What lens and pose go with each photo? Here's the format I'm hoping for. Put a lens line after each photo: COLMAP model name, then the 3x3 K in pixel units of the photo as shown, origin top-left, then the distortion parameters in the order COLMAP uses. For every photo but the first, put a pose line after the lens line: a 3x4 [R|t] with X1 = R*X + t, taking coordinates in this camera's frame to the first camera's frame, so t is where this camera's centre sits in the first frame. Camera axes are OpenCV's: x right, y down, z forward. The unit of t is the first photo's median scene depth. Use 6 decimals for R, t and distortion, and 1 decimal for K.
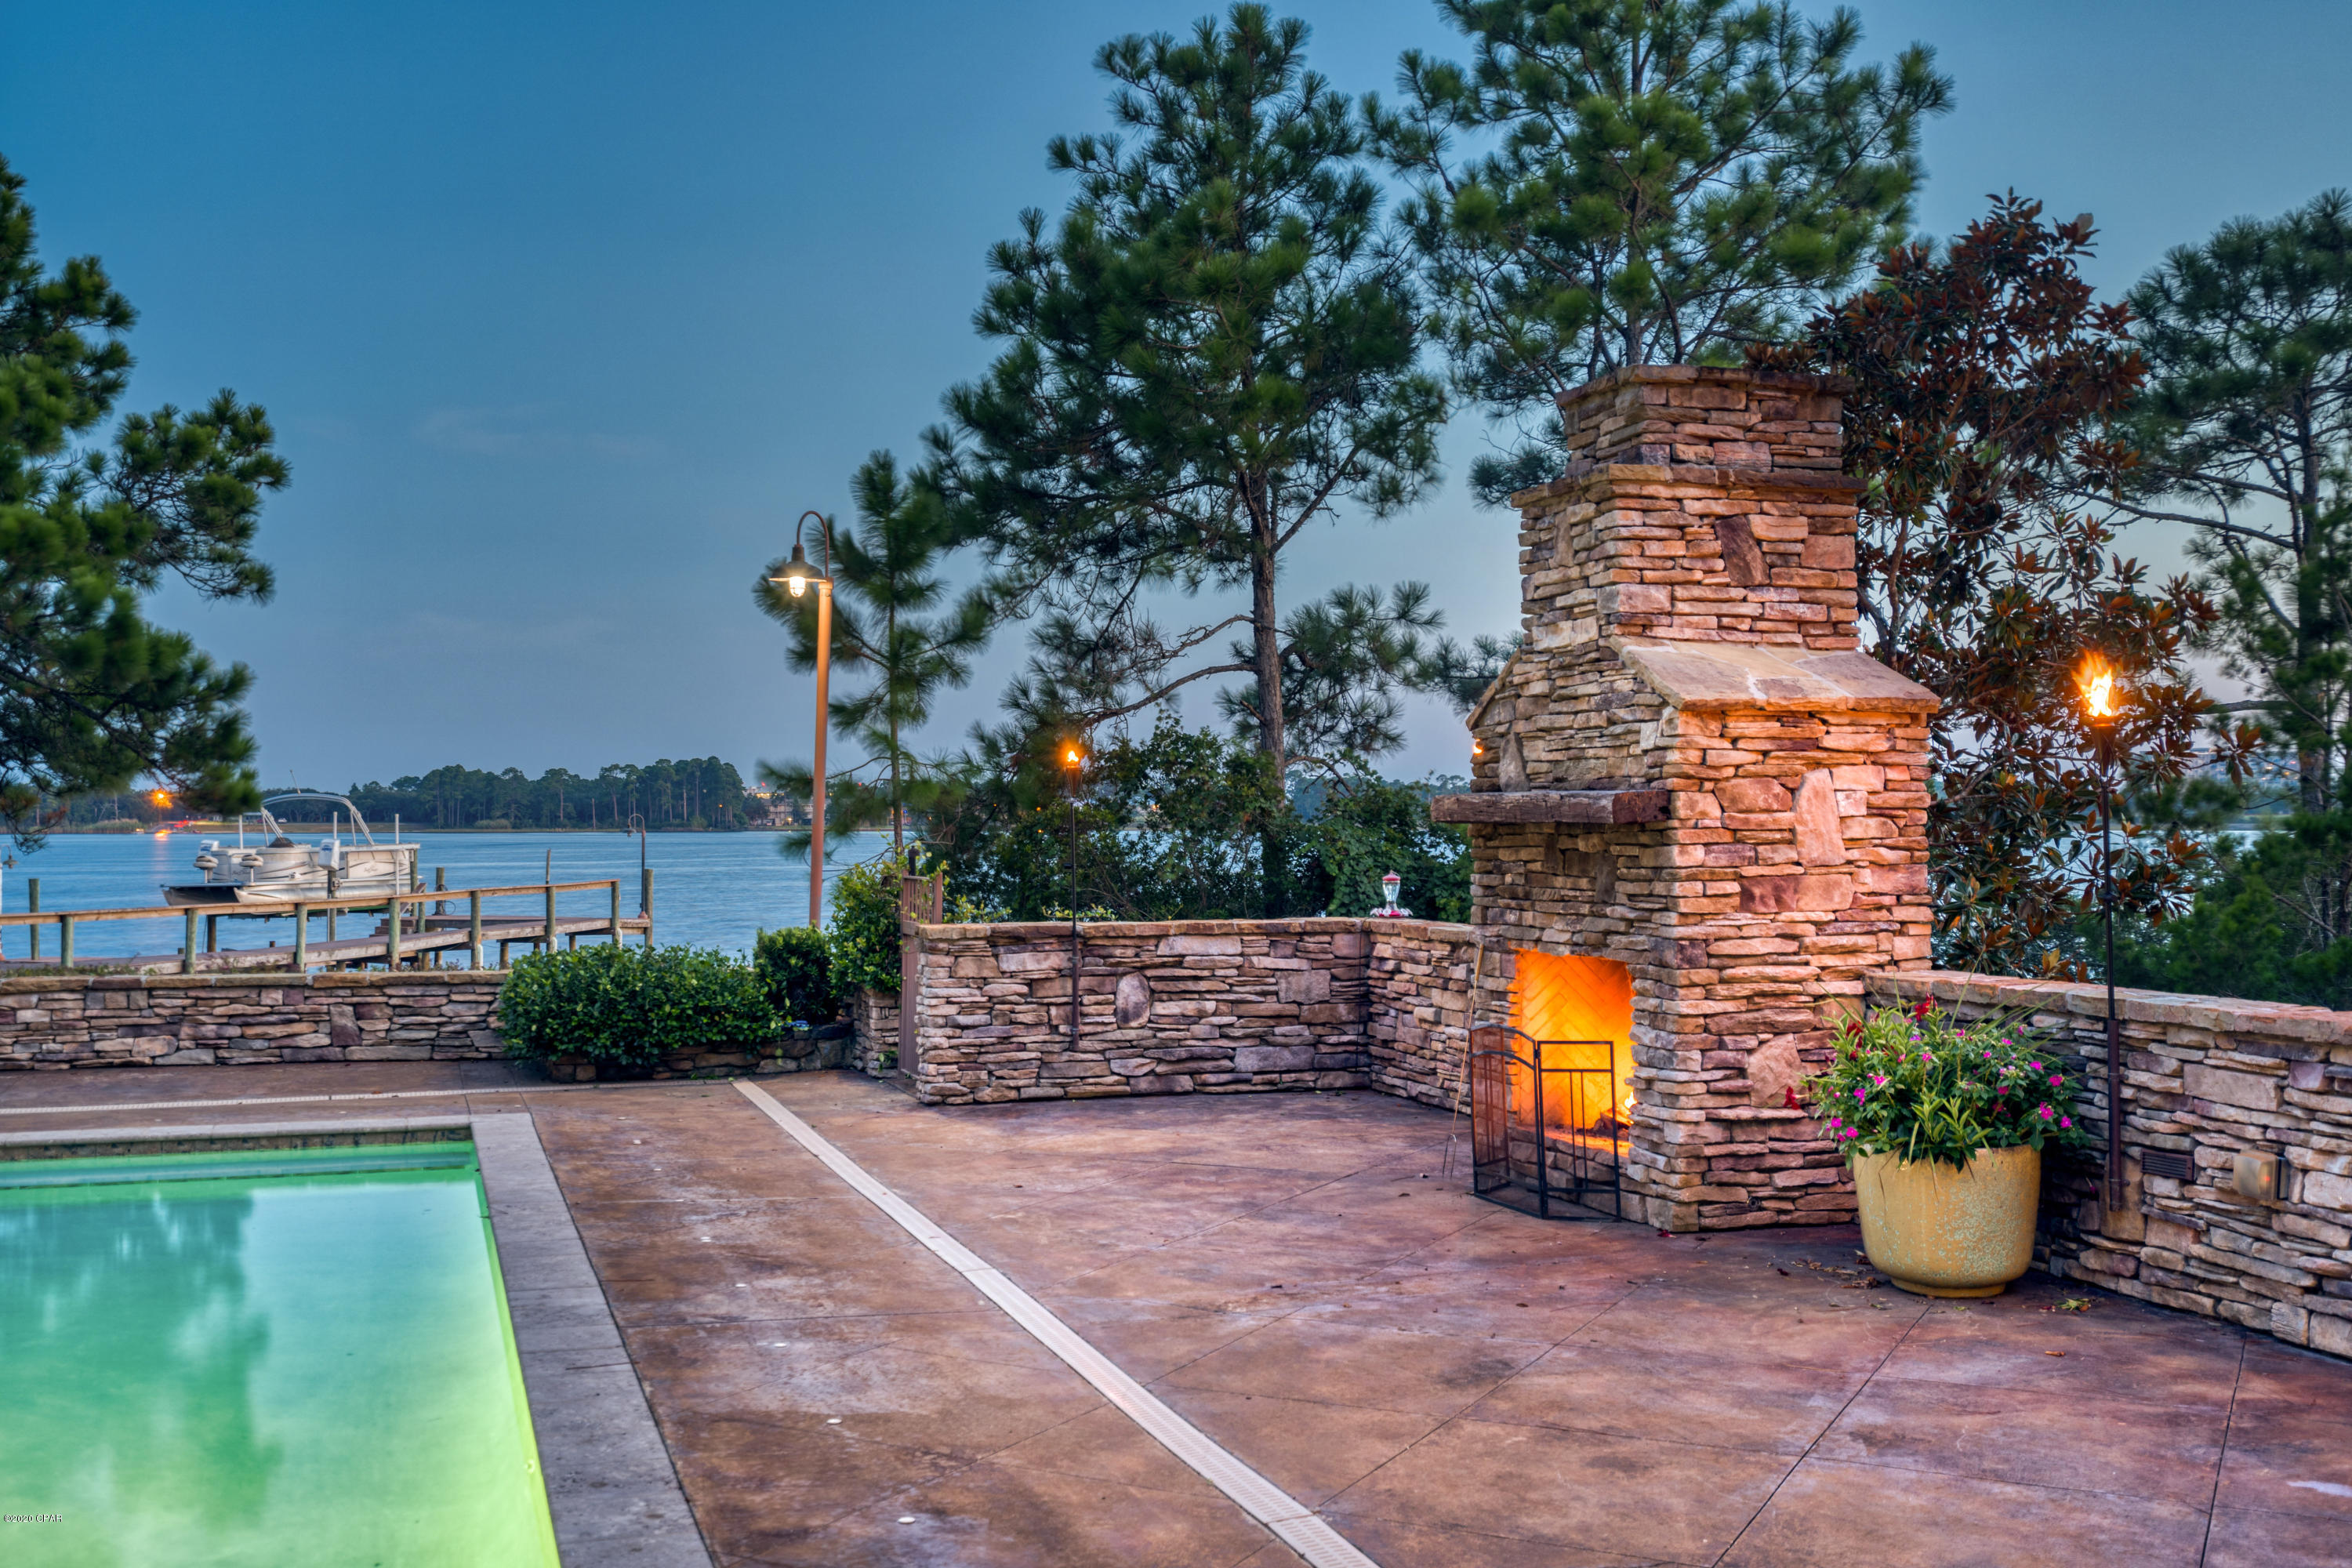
lens RADIAL K [[2349.5, 0, 1144.4], [0, 2349.5, 773.9], [0, 0, 1]] dist [0.019677, 0.000000]
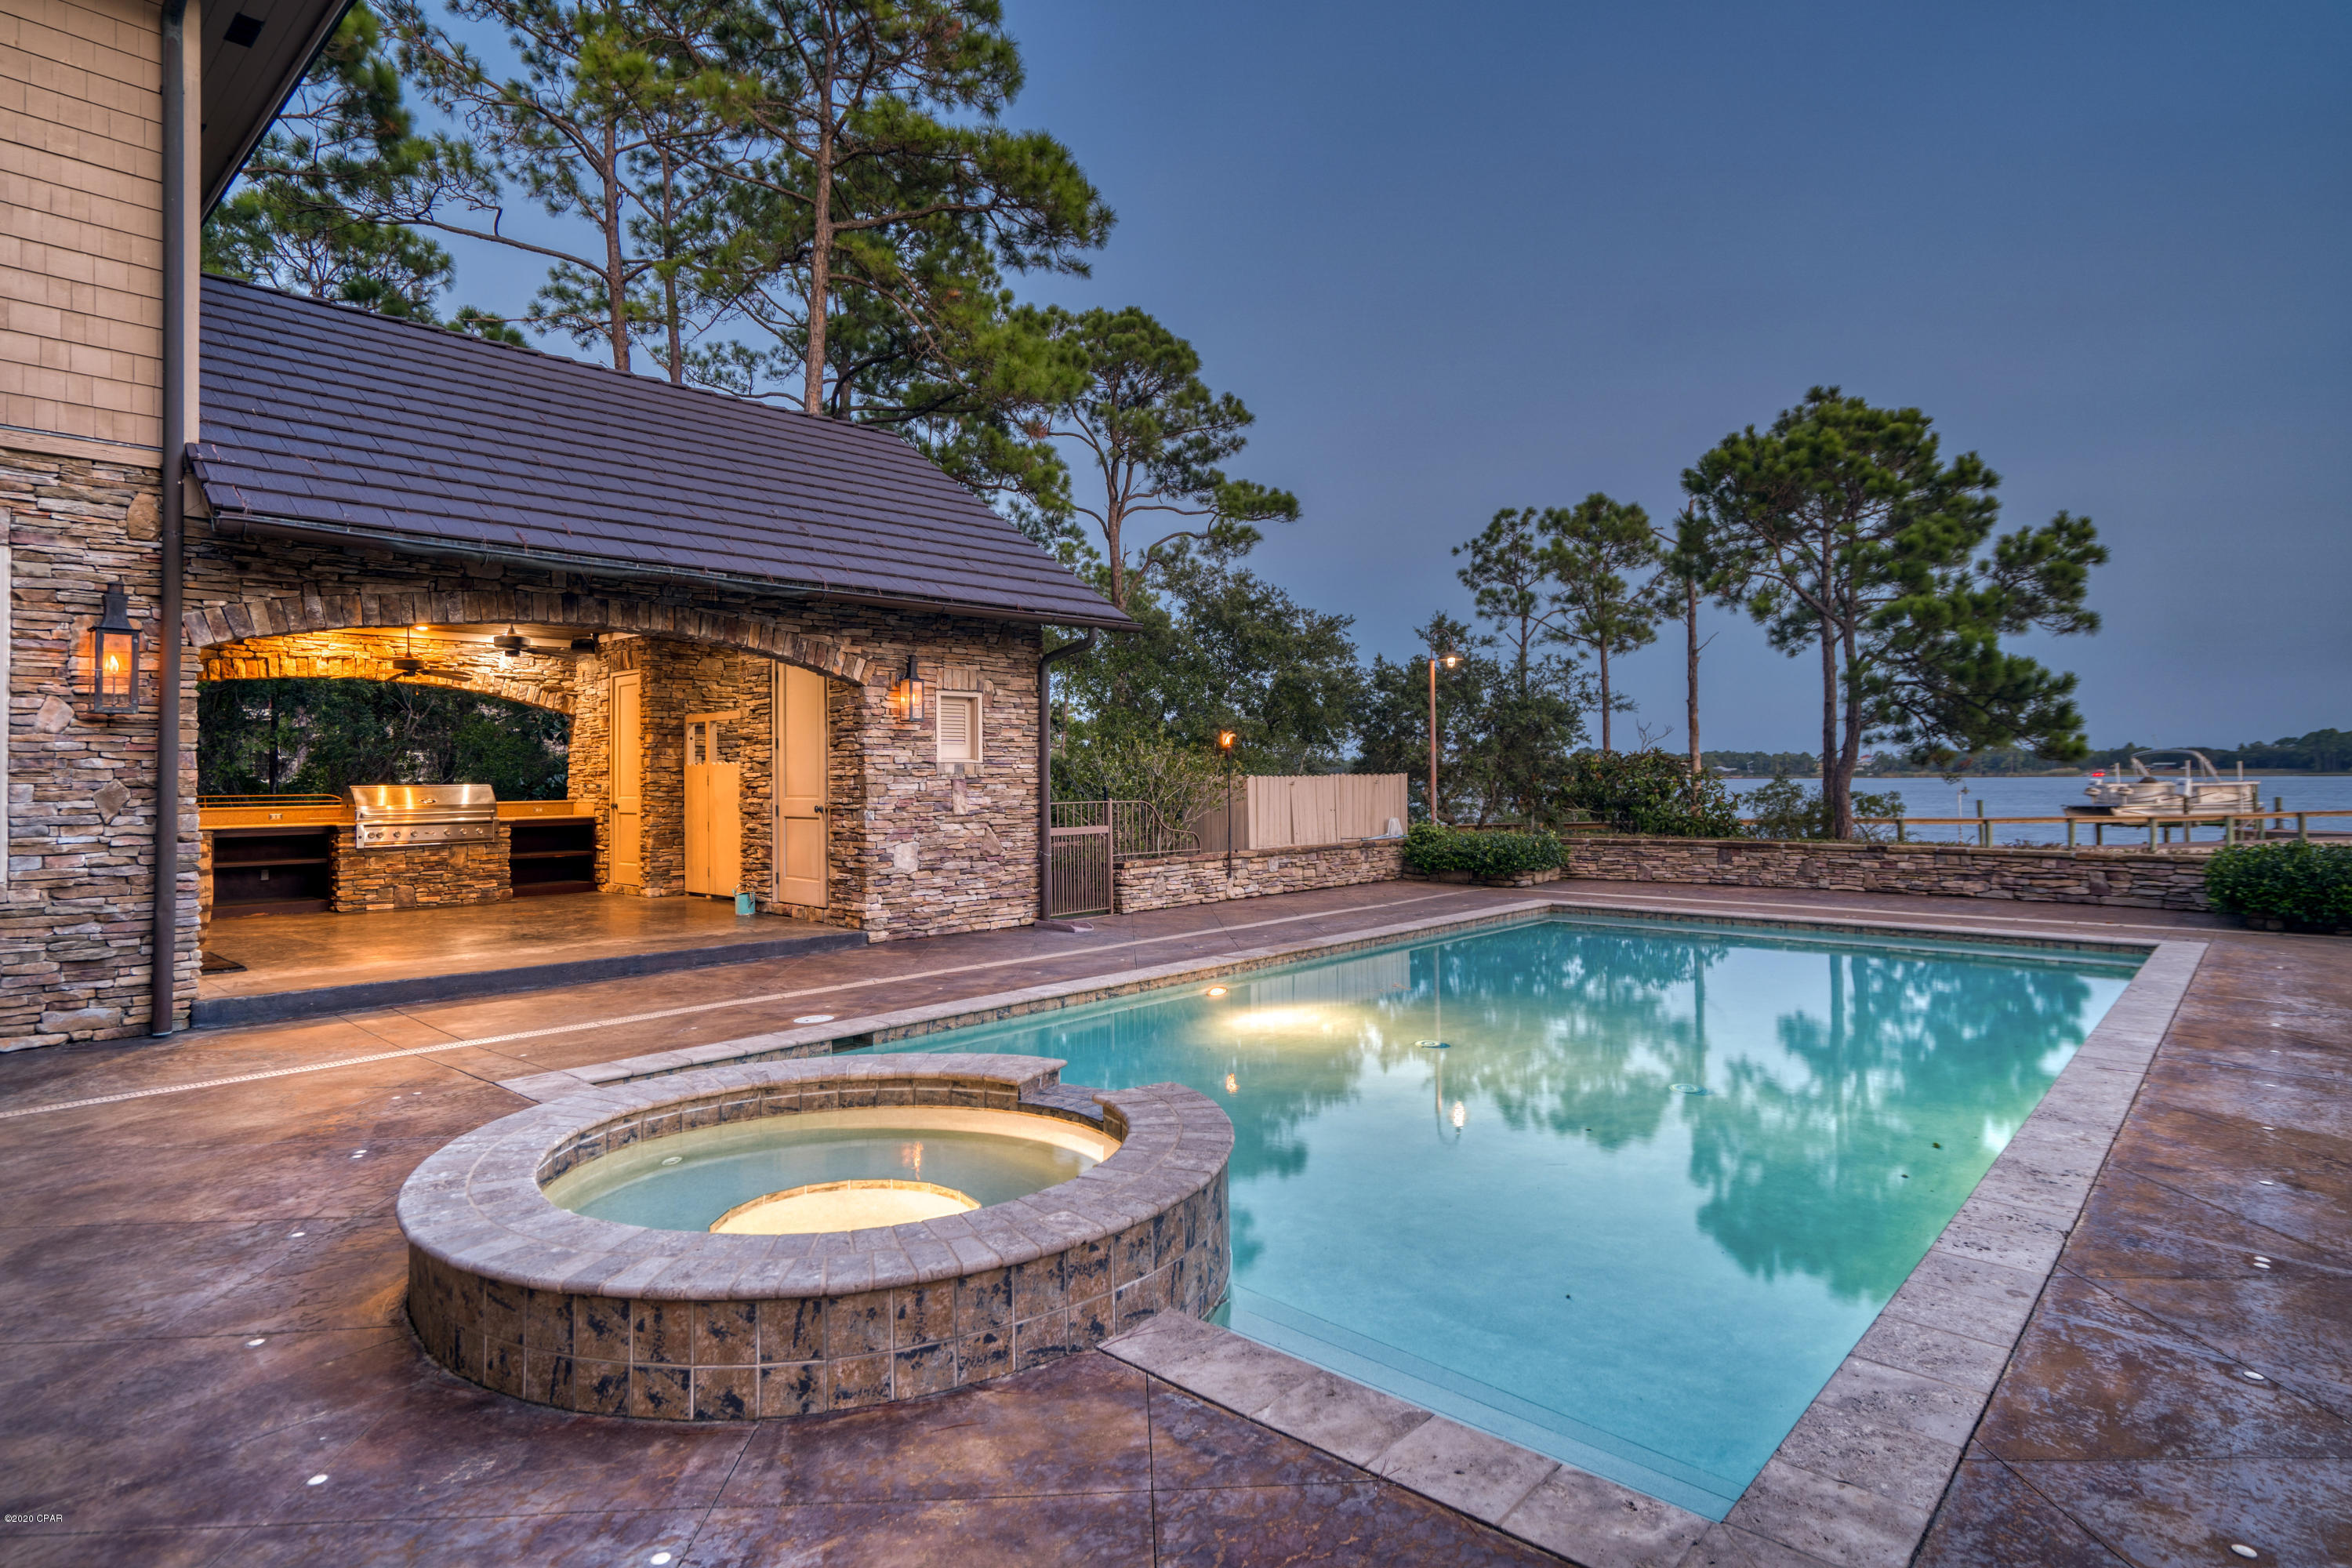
lens RADIAL K [[1233.0, 0, 1147.0], [0, 1233.0, 745.7], [0, 0, 1]] dist [0.001846, 0.000391]
pose [[0.497329, -0.023217, -0.867251, 0.060191], [0.023311, 0.999639, -0.013394, 0.002984], [0.867249, -0.013556, 0.497690, -0.019031]]
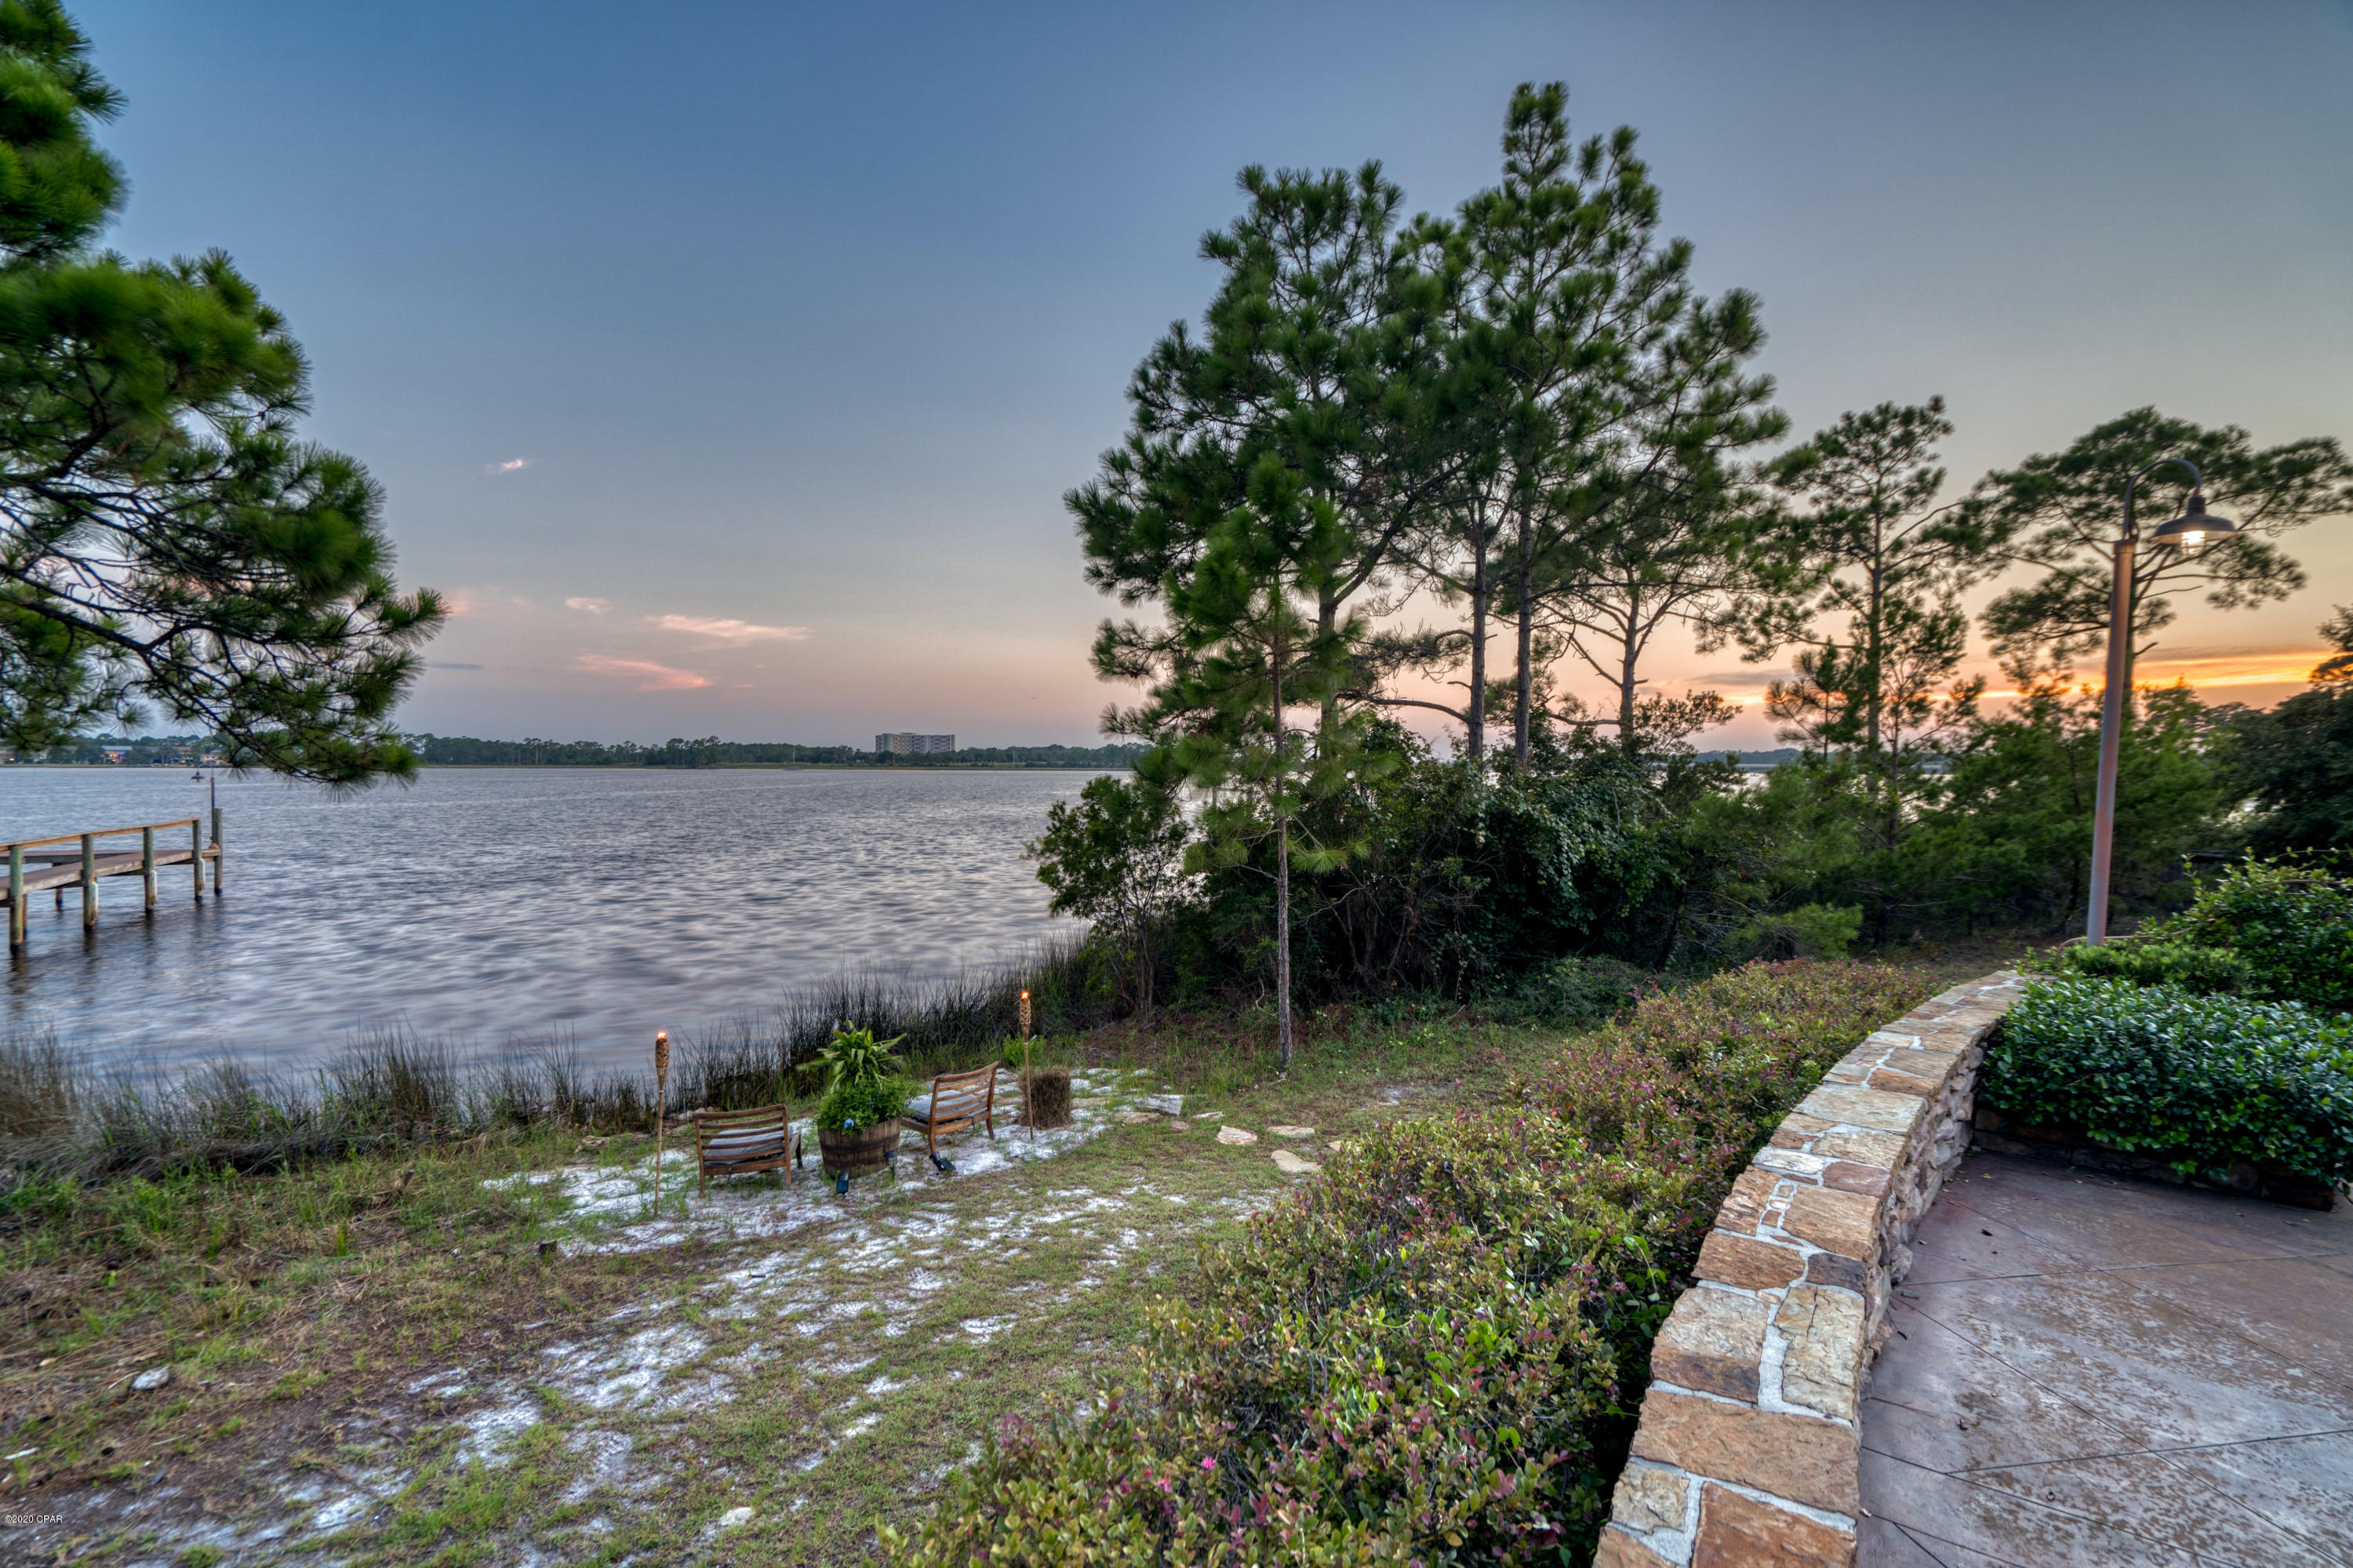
lens RADIAL K [[1109.2, 0, 1169.8], [0, 1109.2, 802.6], [0, 0, 1]] dist [0.009546, 0.000876]
pose [[0.790531, -0.012312, 0.612299, -0.449079], [-0.019965, 0.998748, 0.045860, 0.001736], [-0.612097, -0.048478, 0.789295, 0.597333]]
